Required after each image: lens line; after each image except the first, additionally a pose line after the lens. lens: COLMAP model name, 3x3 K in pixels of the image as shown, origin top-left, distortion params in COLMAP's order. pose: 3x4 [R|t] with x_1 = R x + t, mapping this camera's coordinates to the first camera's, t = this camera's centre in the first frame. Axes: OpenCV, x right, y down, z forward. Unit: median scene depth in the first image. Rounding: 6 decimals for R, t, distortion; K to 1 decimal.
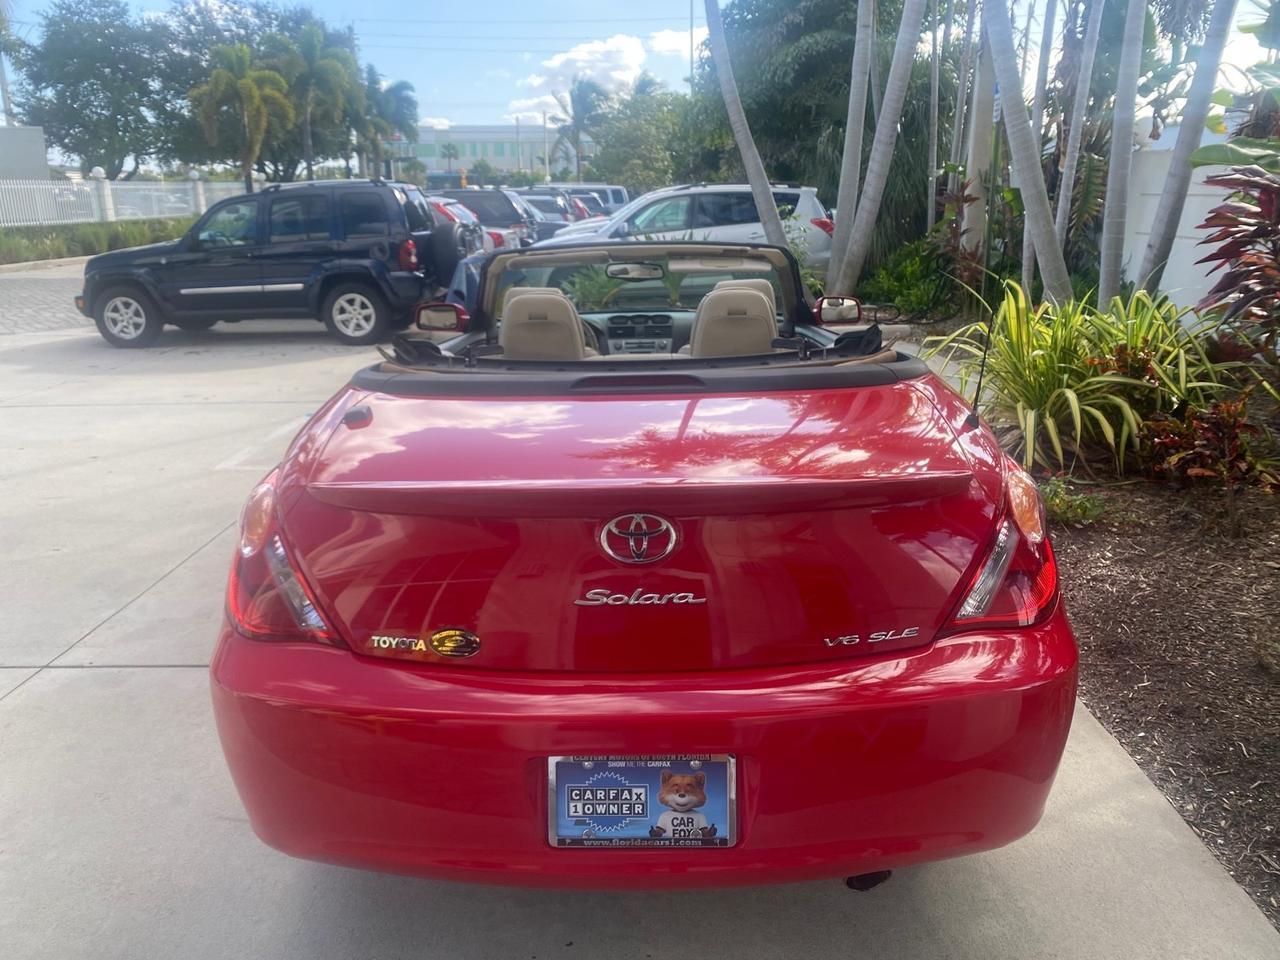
lens RADIAL K [[985.0, 0, 627.3], [0, 985.0, 472.7], [0, 0, 1]] dist [0.019309, -0.023345]
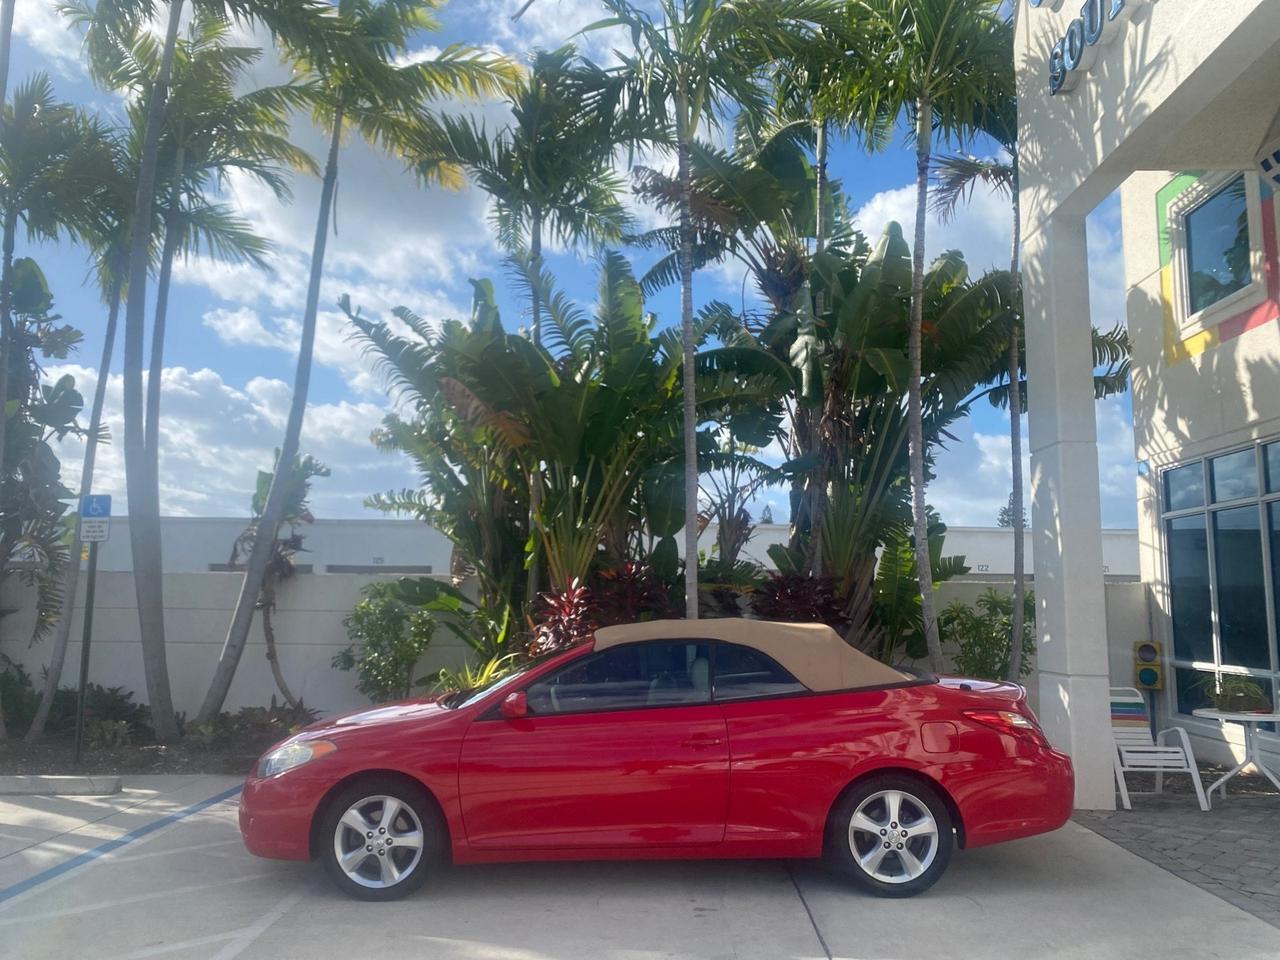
lens RADIAL K [[985.0, 0, 642.1], [0, 985.0, 476.0], [0, 0, 1]] dist [0.019309, -0.023345]
pose [[-0.011460, 0.140539, 0.990009, -0.572380], [0.263948, 0.955383, -0.132568, -0.092432], [-0.964469, 0.259792, -0.048043, 0.351378]]
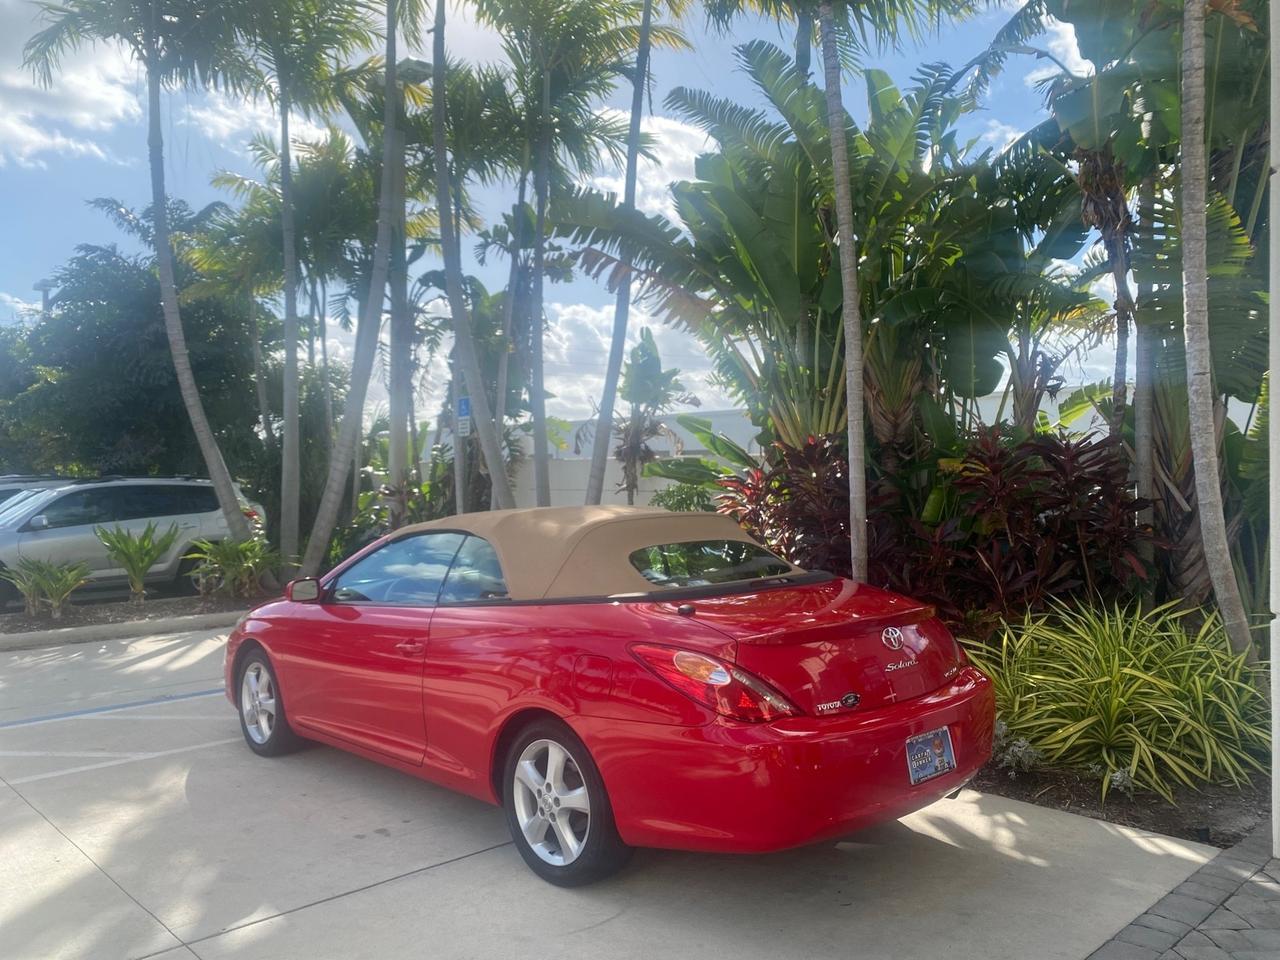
lens RADIAL K [[985.0, 0, 640.7], [0, 985.0, 478.9], [0, 0, 1]] dist [0.019309, -0.023345]
pose [[0.713635, 0.010330, 0.700442, -0.298107], [0.186461, 0.961018, -0.204146, 0.010476], [-0.675246, 0.276291, 0.683890, -0.036270]]
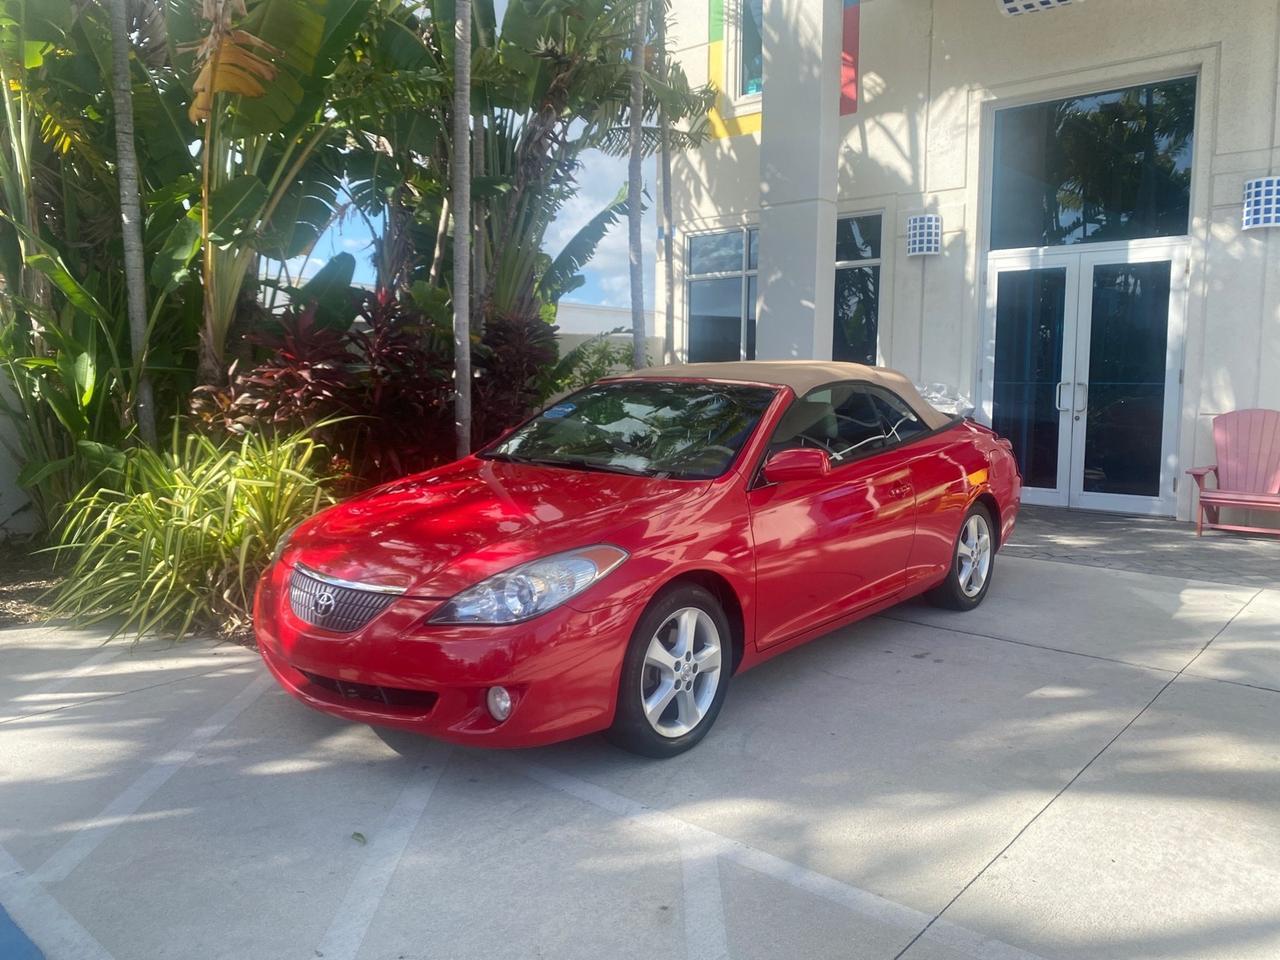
lens RADIAL K [[985.0, 0, 640.4], [0, 985.0, 471.6], [0, 0, 1]] dist [0.019309, -0.023345]
pose [[-0.771713, -0.055632, 0.633533, -0.265689], [0.177228, 0.937892, 0.298242, -0.184027], [-0.610777, 0.342437, -0.713924, 0.718493]]
